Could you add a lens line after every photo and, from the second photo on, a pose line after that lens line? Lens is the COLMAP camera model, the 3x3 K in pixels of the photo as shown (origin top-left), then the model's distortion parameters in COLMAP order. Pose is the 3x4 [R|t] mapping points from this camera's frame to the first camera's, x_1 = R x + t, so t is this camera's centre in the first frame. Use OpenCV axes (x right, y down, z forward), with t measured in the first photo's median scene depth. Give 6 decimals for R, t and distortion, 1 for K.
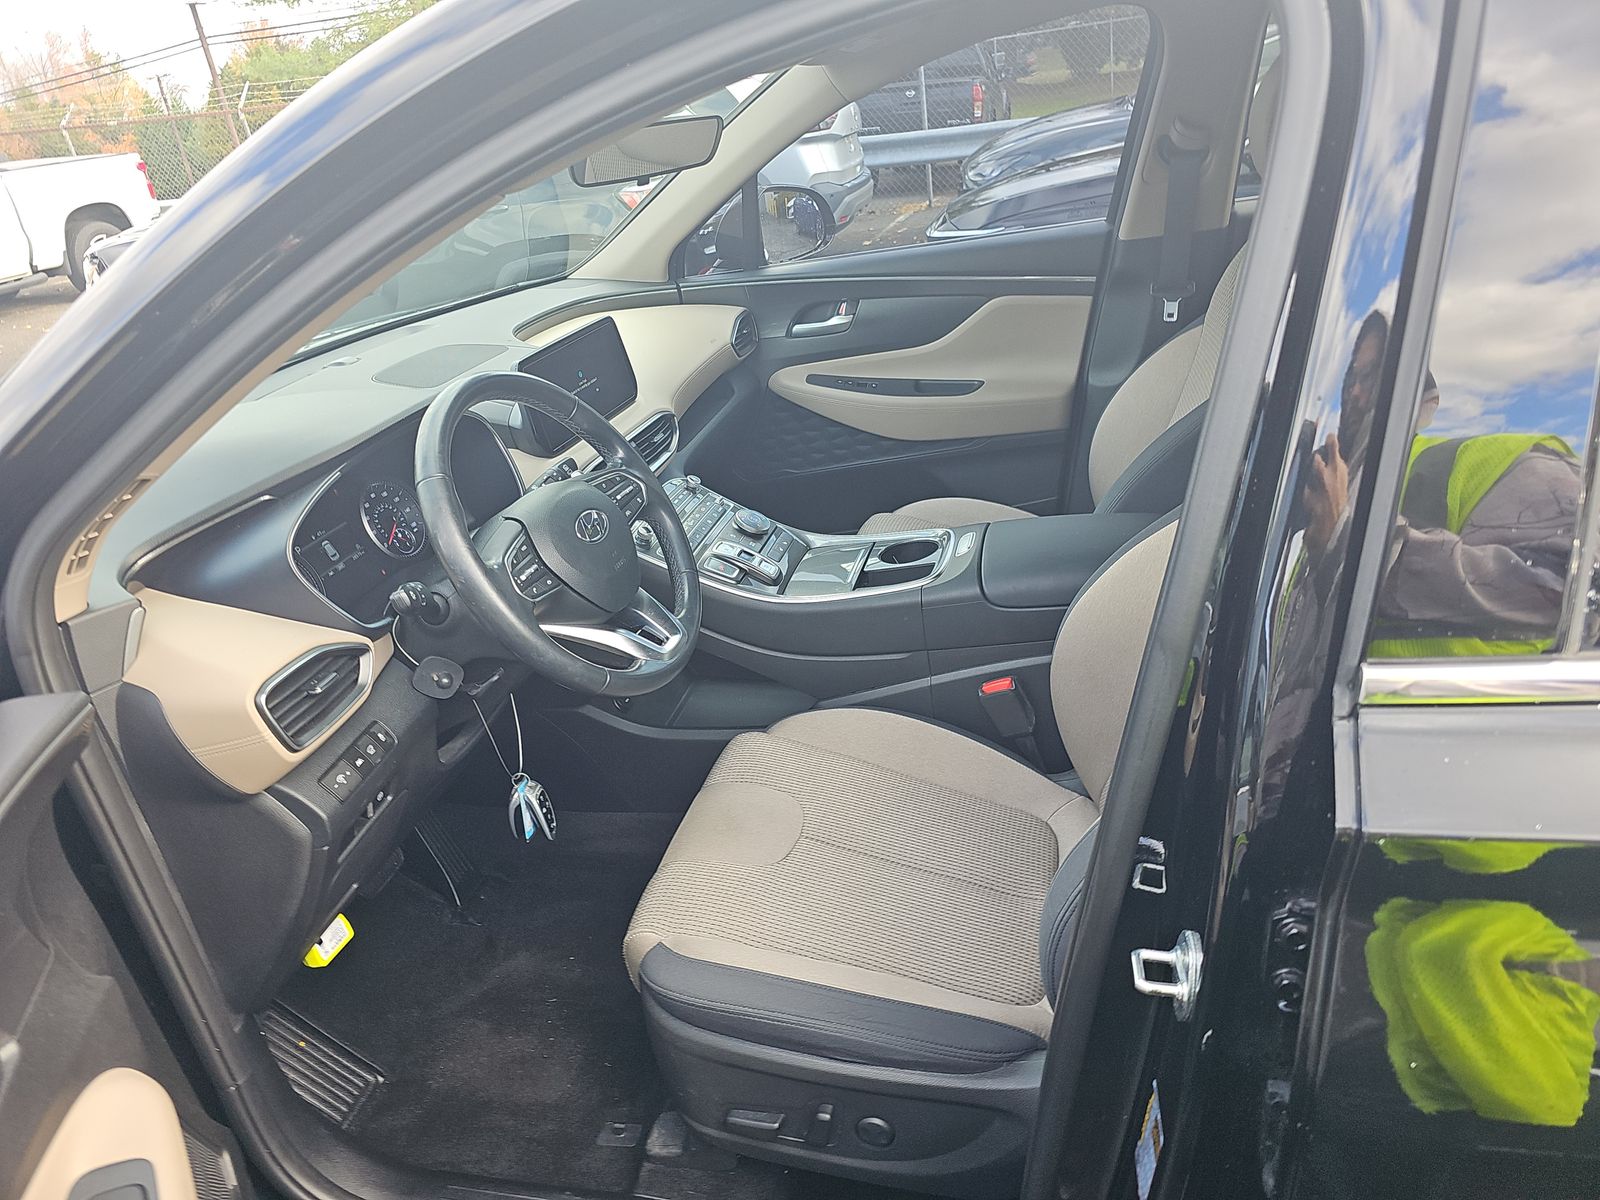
lens RADIAL K [[1009.1, 0, 798.4], [0, 1009.1, 611.2], [0, 0, 1]] dist [0.000215, -0.004341]
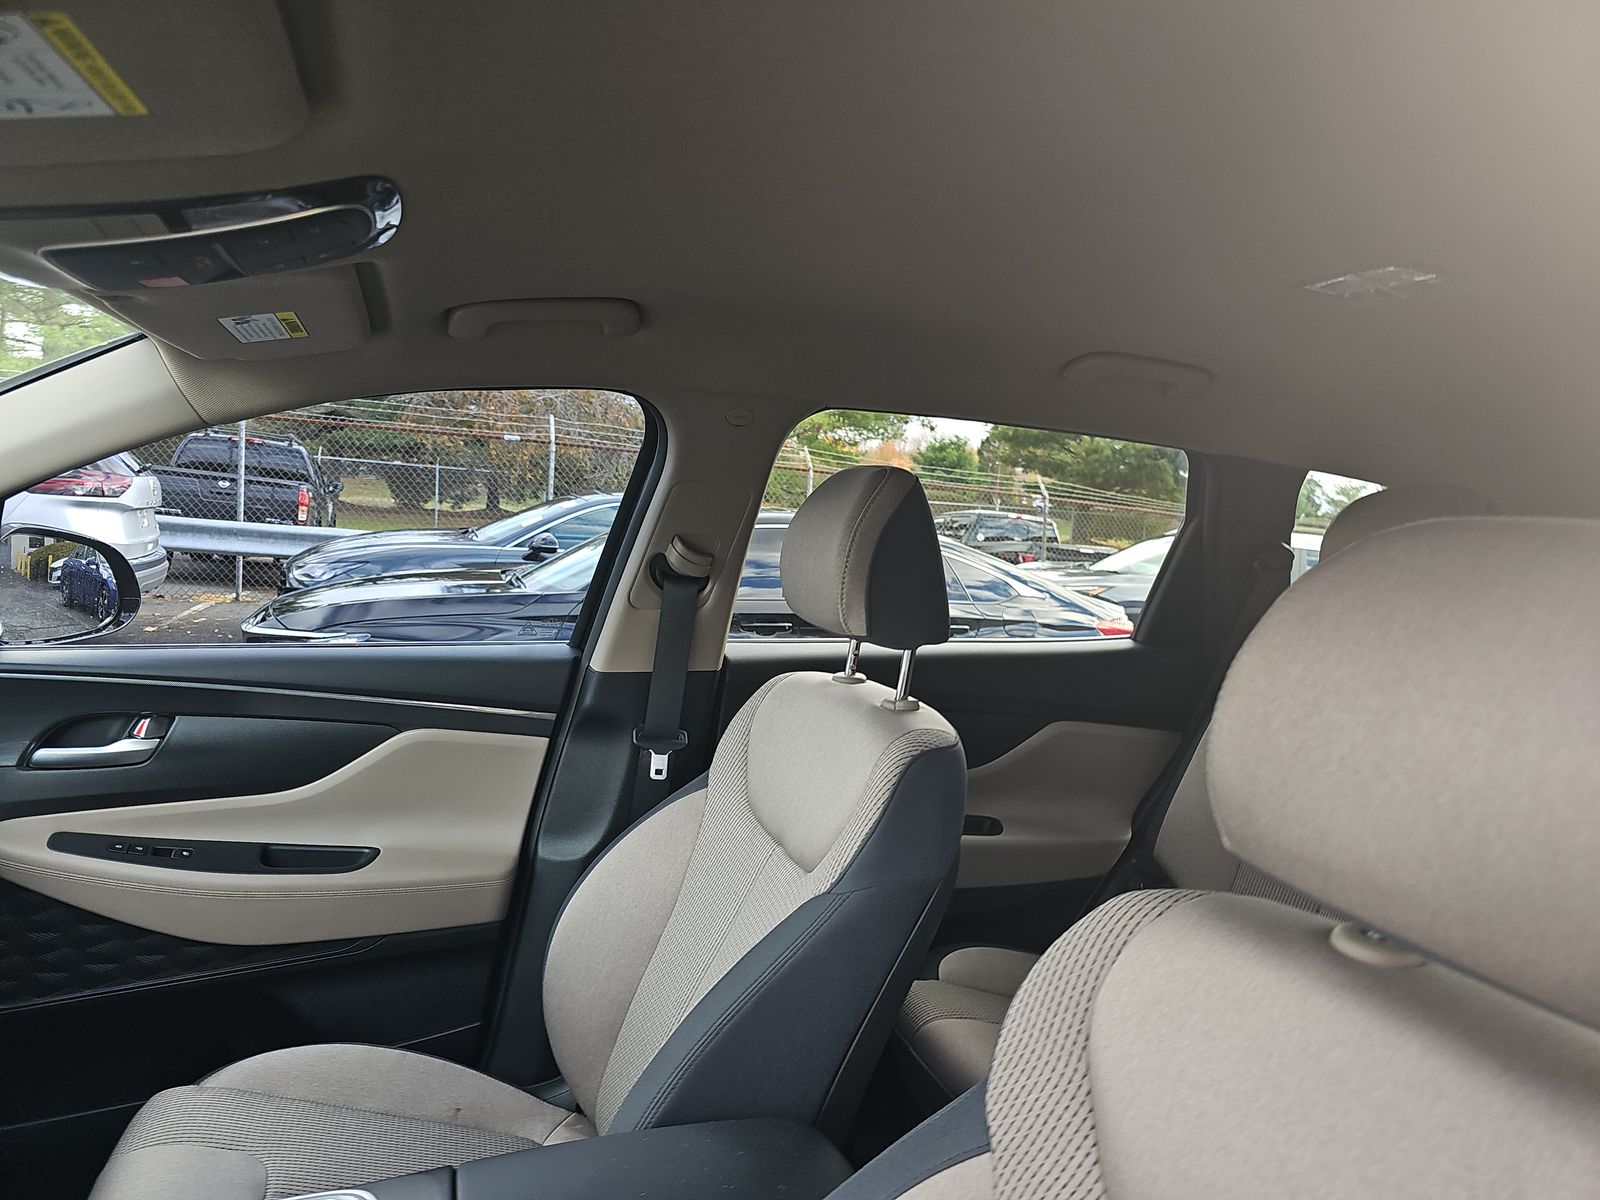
lens RADIAL K [[1009.1, 0, 809.0], [0, 1009.1, 602.2], [0, 0, 1]] dist [0.000215, -0.004341]
pose [[0.789960, 0.142268, 0.596425, -0.004649], [0.107666, 0.925412, -0.363346, -0.038692], [-0.603632, 0.351243, 0.715721, 0.107321]]
